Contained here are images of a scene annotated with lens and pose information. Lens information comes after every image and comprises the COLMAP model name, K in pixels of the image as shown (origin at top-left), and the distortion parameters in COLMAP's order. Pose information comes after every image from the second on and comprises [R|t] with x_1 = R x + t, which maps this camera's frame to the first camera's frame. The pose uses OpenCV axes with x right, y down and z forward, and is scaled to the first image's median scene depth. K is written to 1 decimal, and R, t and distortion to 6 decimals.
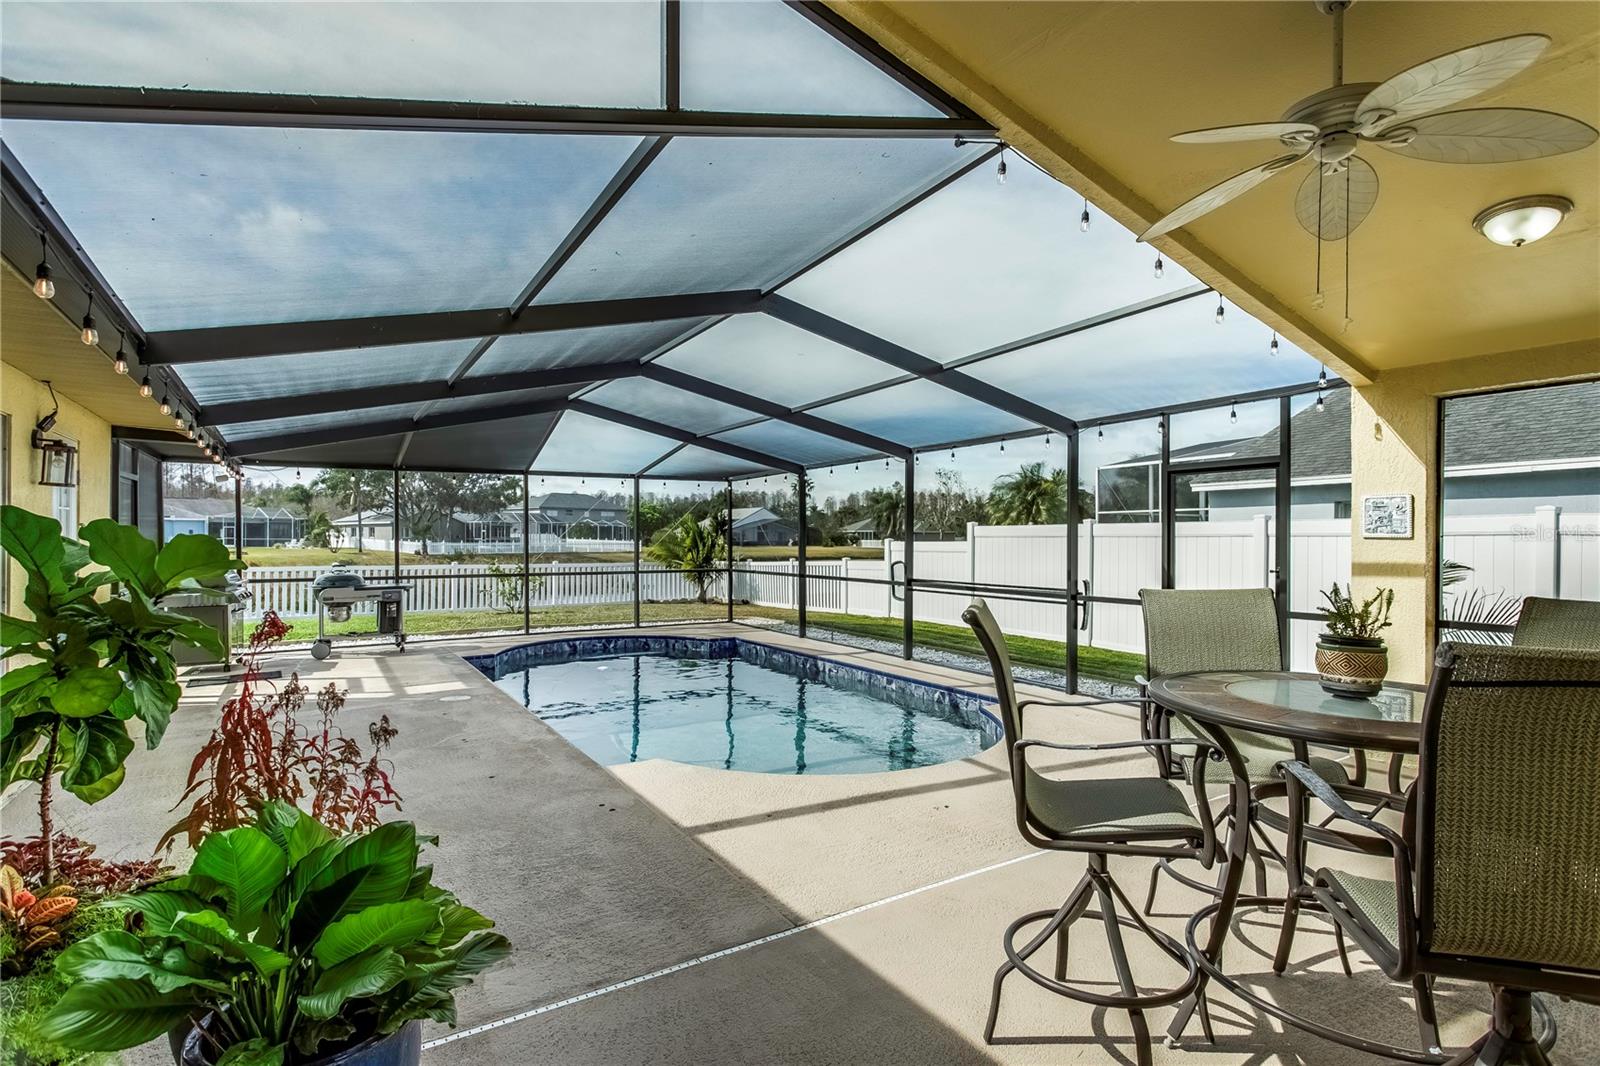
lens RADIAL K [[843.3, 0, 800.0], [0, 843.3, 533.0], [0, 0, 1]] dist [0.001261, 0.000417]
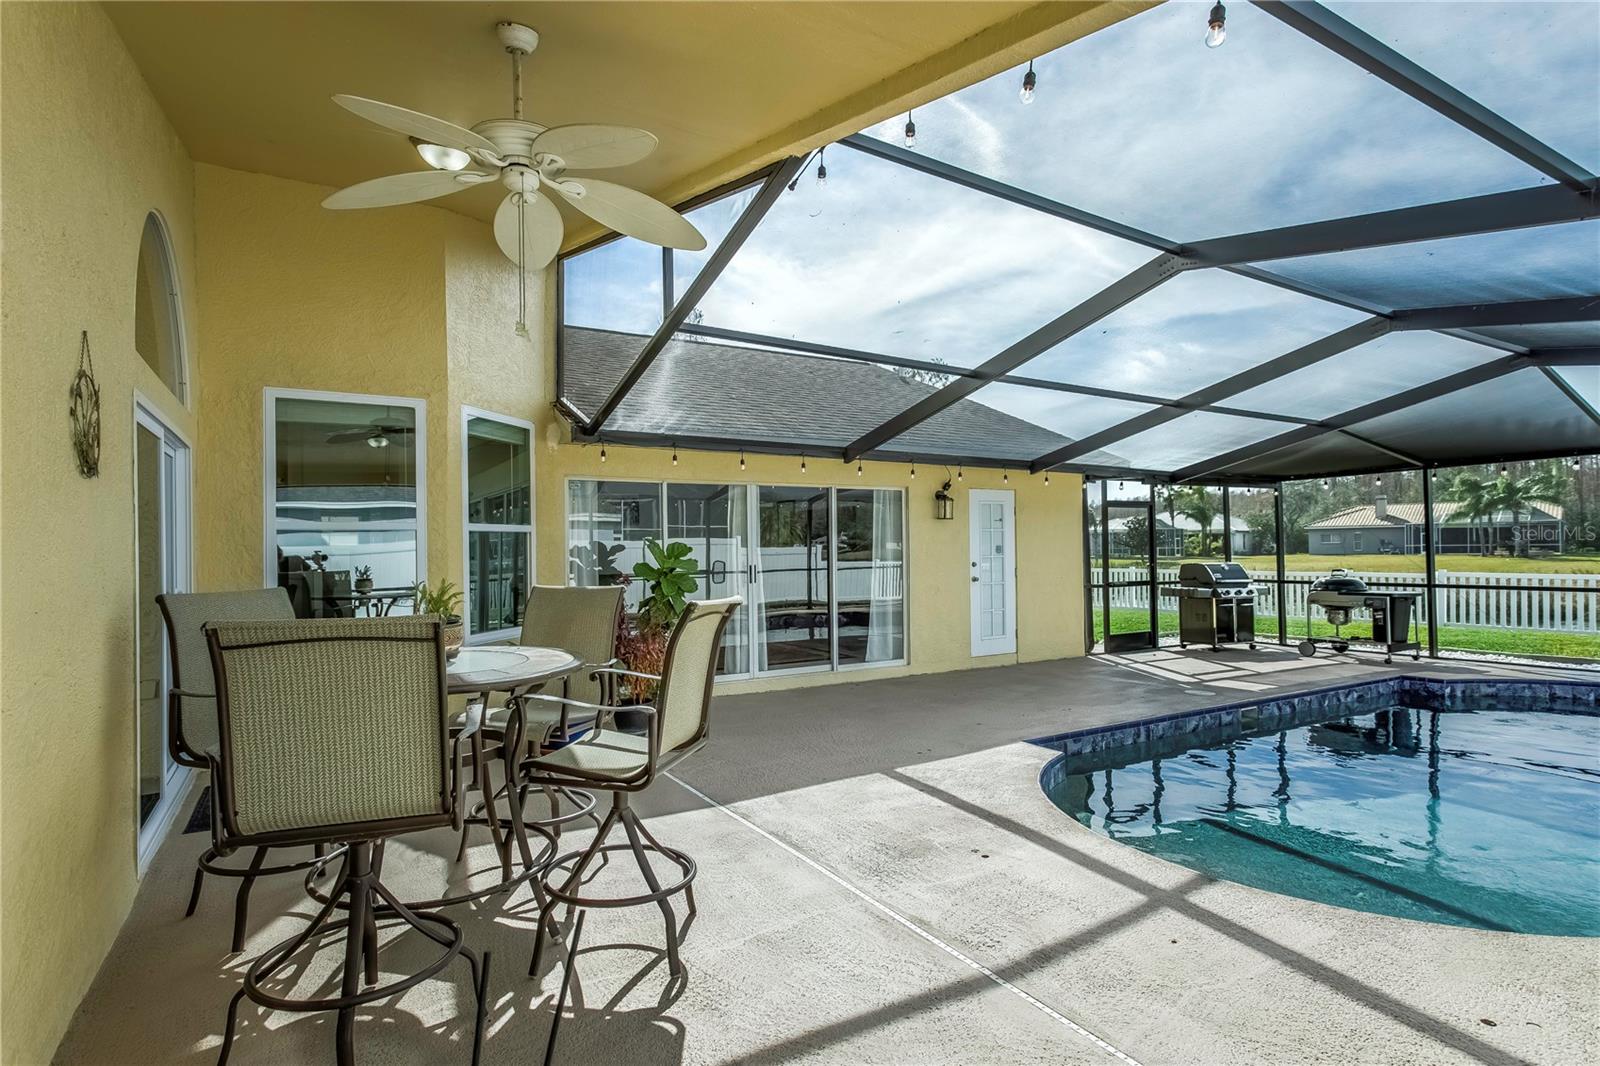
lens RADIAL K [[803.1, 0, 800.0], [0, 803.1, 533.0], [0, 0, 1]] dist [-0.000675, 0.000783]
pose [[0.012961, -0.019133, -0.999733, 0.415865], [0.012363, 0.999744, -0.018973, 0.004481], [0.999840, -0.012113, 0.013195, 0.331538]]
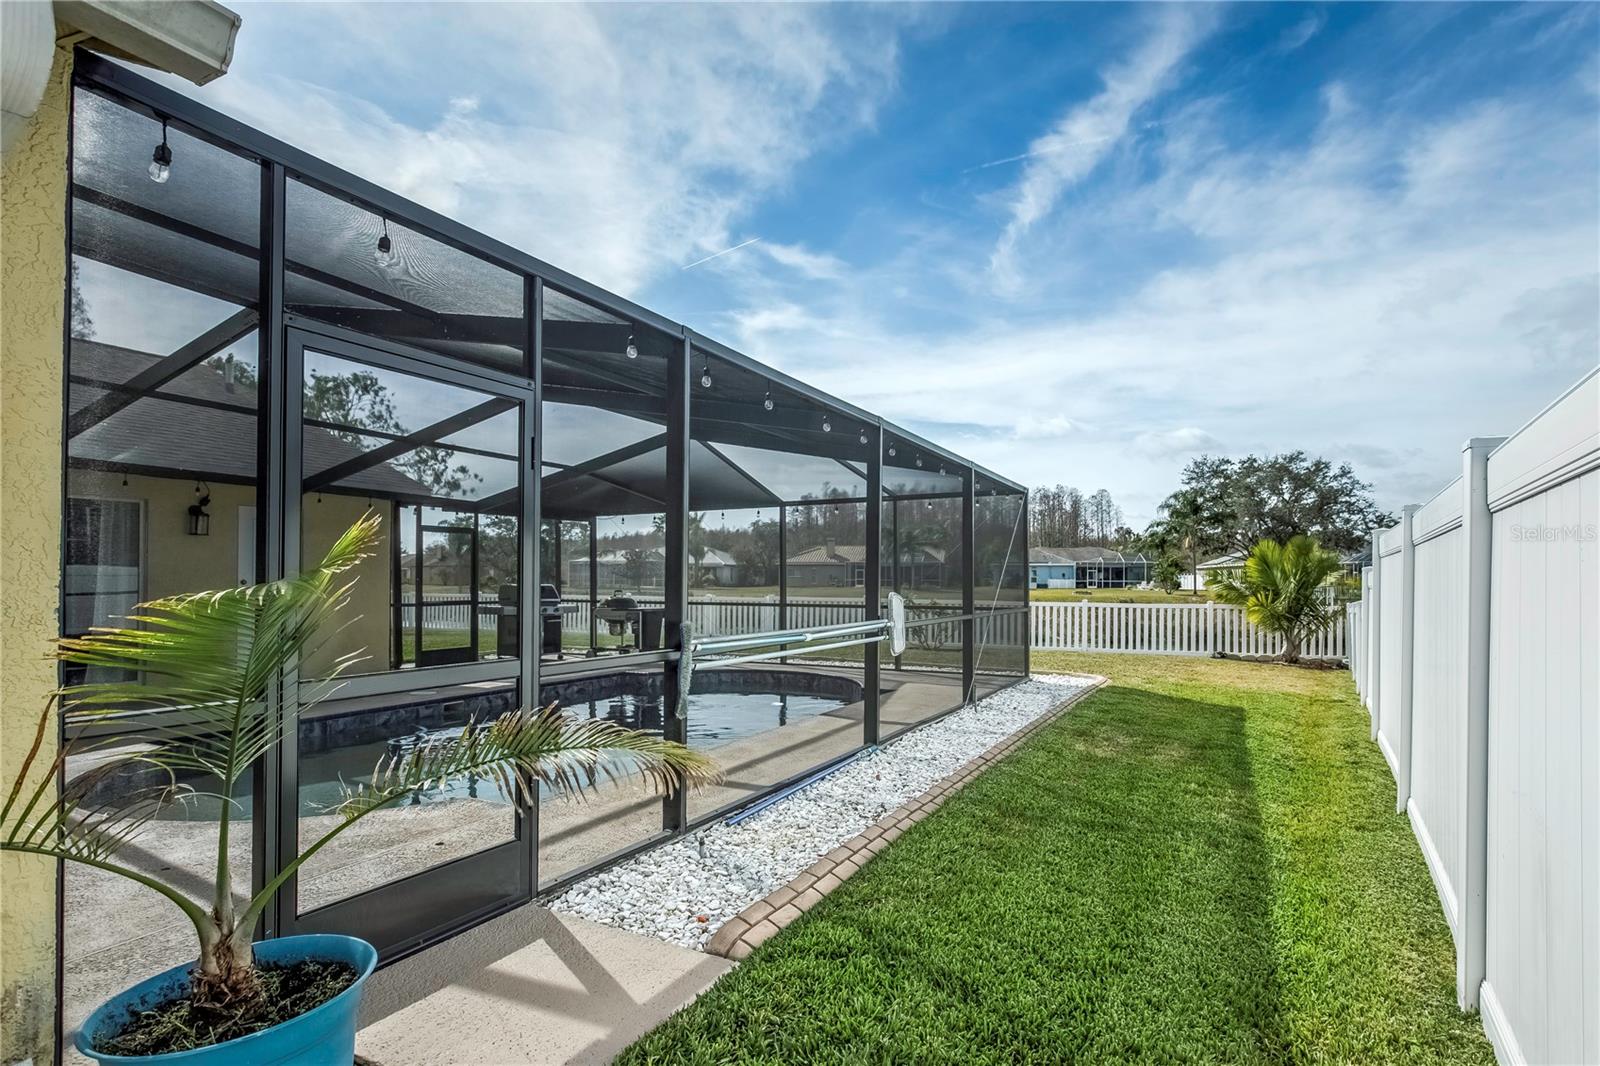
lens RADIAL K [[815.1, 0, 796.4], [0, 815.1, 578.0], [0, 0, 1]] dist [0.000077, 0.000481]
pose [[0.529579, 0.001936, -0.848259, 0.617611], [-0.001457, 0.999998, 0.001372, 0.017351], [0.848260, 0.000510, 0.529580, 0.576409]]
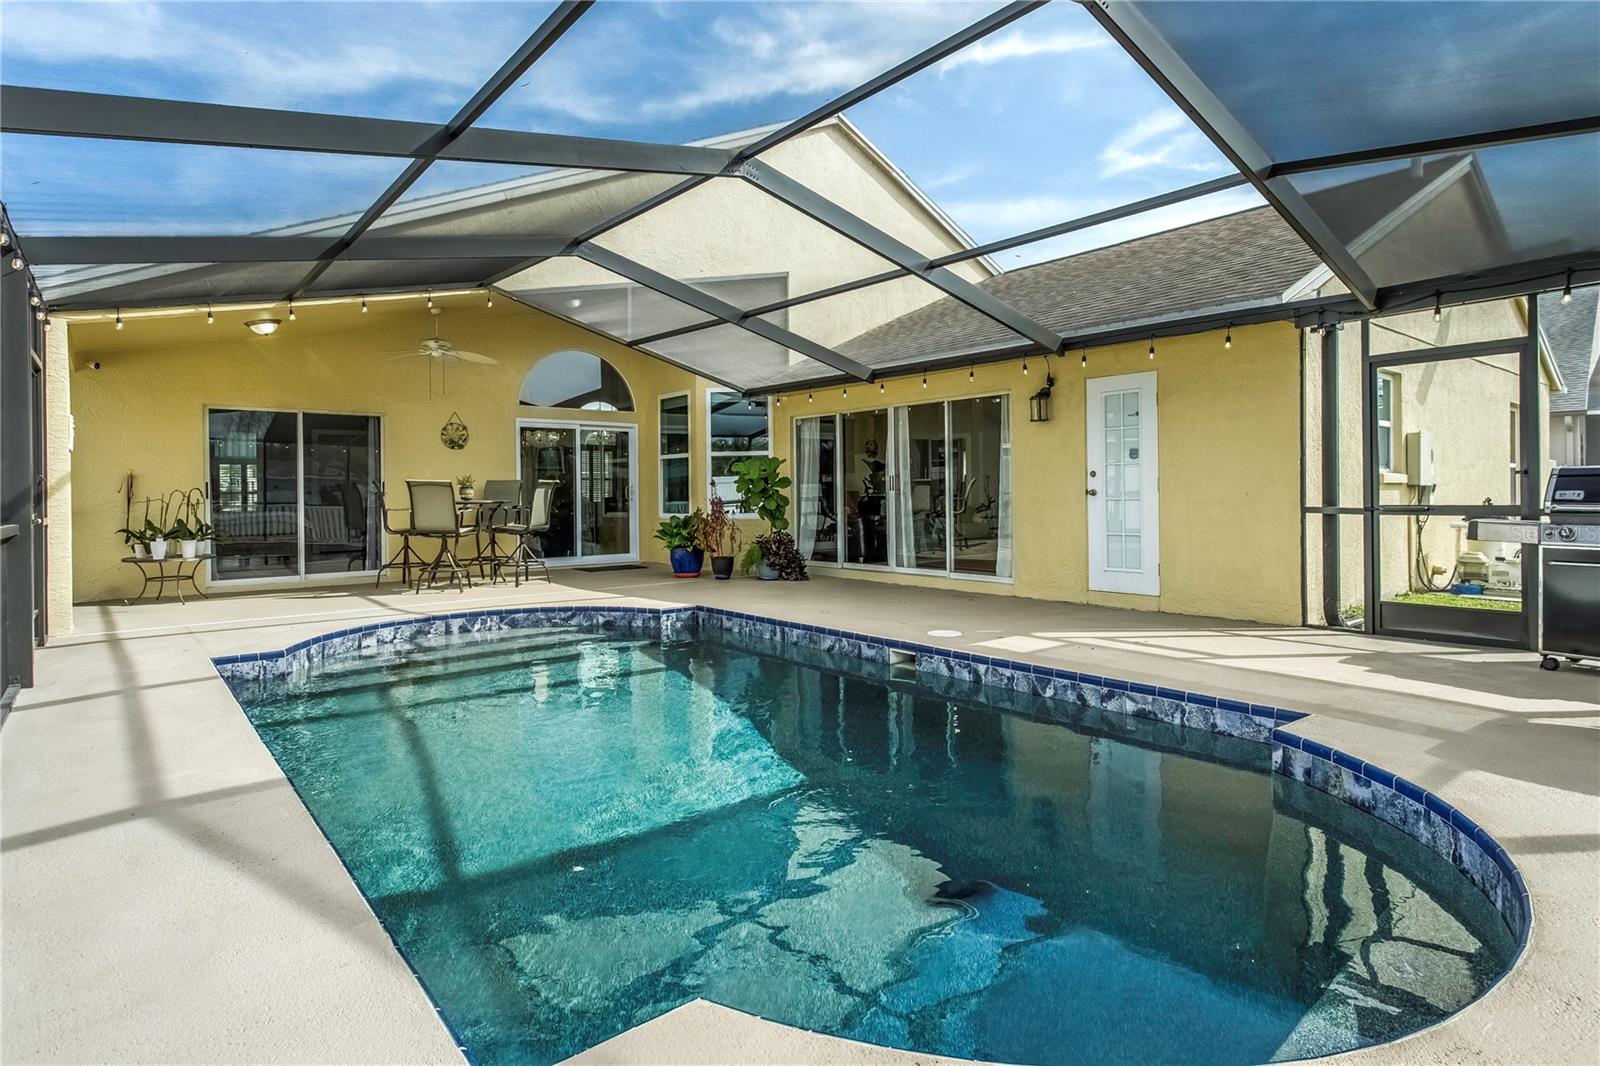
lens RADIAL K [[914.1, 0, 793.5], [0, 914.1, 503.2], [0, 0, 1]] dist [0.000216, 0.000946]
pose [[-0.991075, 0.012398, -0.132728, -0.111433], [0.011572, 0.999909, 0.006995, 0.042110], [0.132803, 0.005397, -0.991128, 1.304617]]
